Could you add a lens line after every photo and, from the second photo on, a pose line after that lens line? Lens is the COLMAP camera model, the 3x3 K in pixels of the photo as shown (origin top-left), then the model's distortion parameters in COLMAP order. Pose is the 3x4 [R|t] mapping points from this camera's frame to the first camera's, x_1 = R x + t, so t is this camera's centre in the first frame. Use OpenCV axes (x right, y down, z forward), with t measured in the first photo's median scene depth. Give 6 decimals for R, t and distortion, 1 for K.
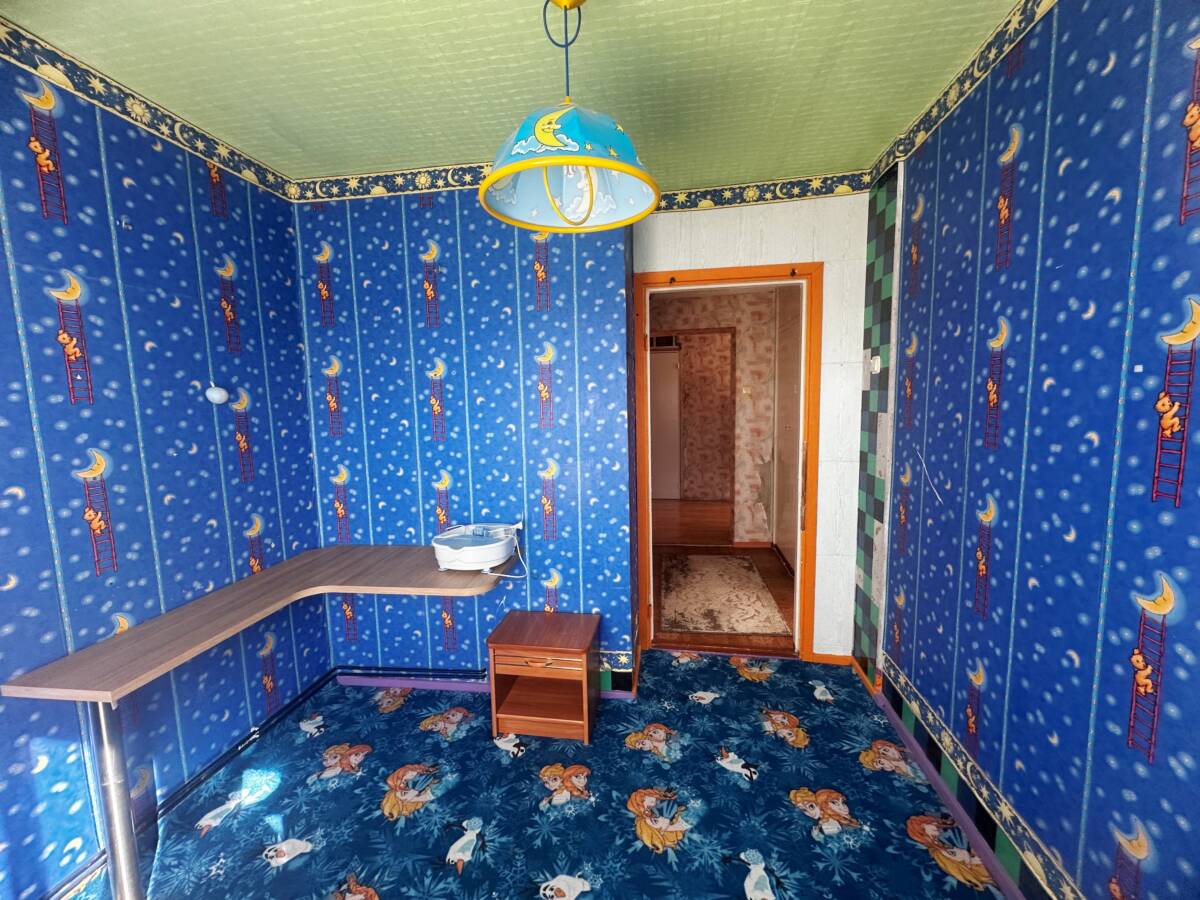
lens RADIAL K [[477.9, 0, 601.7], [0, 477.9, 451.9], [0, 0, 1]] dist [-0.001180, 0.000476]
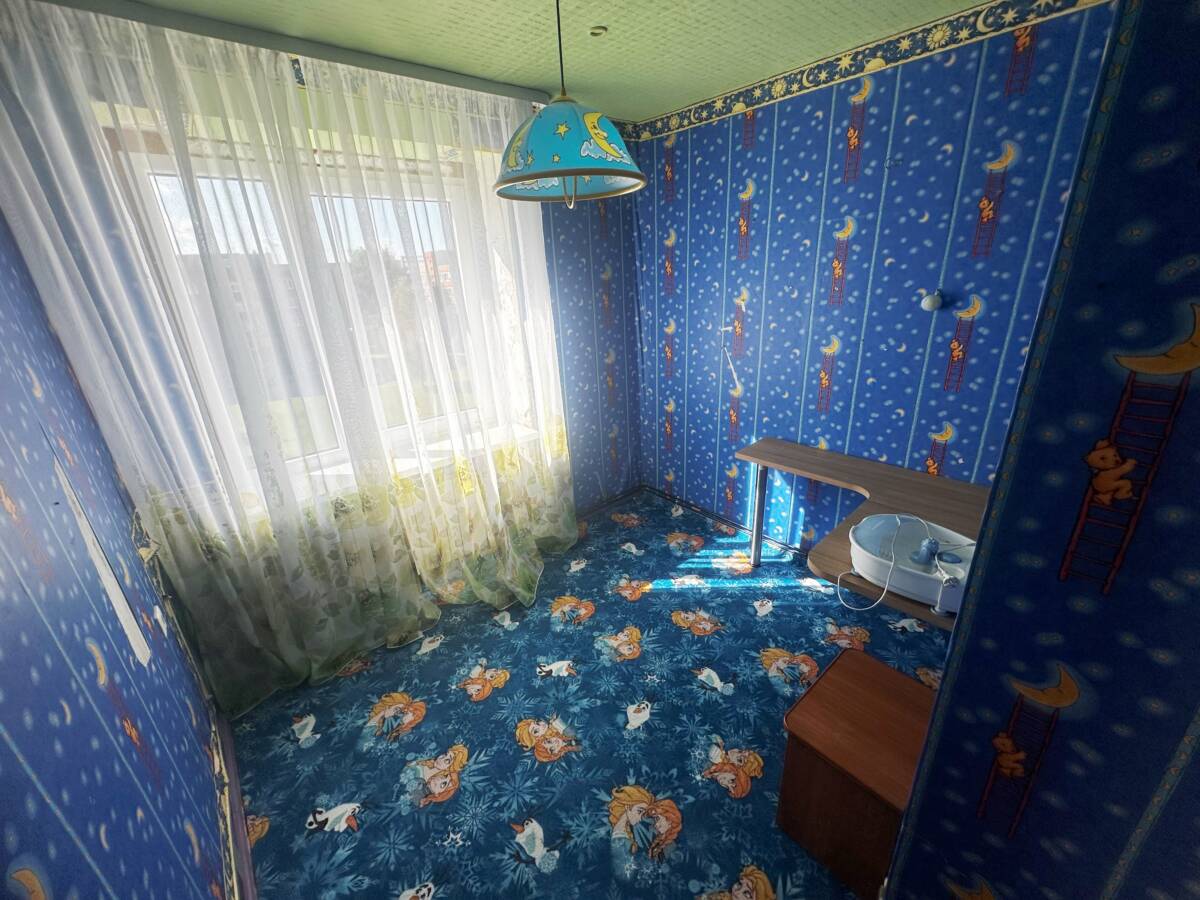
lens RADIAL K [[477.9, 0, 601.7], [0, 477.9, 451.9], [0, 0, 1]] dist [-0.001180, 0.000476]
pose [[-0.640297, 0.325517, -0.695743, 0.537433], [-0.026597, 0.895826, 0.443608, -0.275997], [0.767667, 0.302545, -0.564937, 1.136282]]
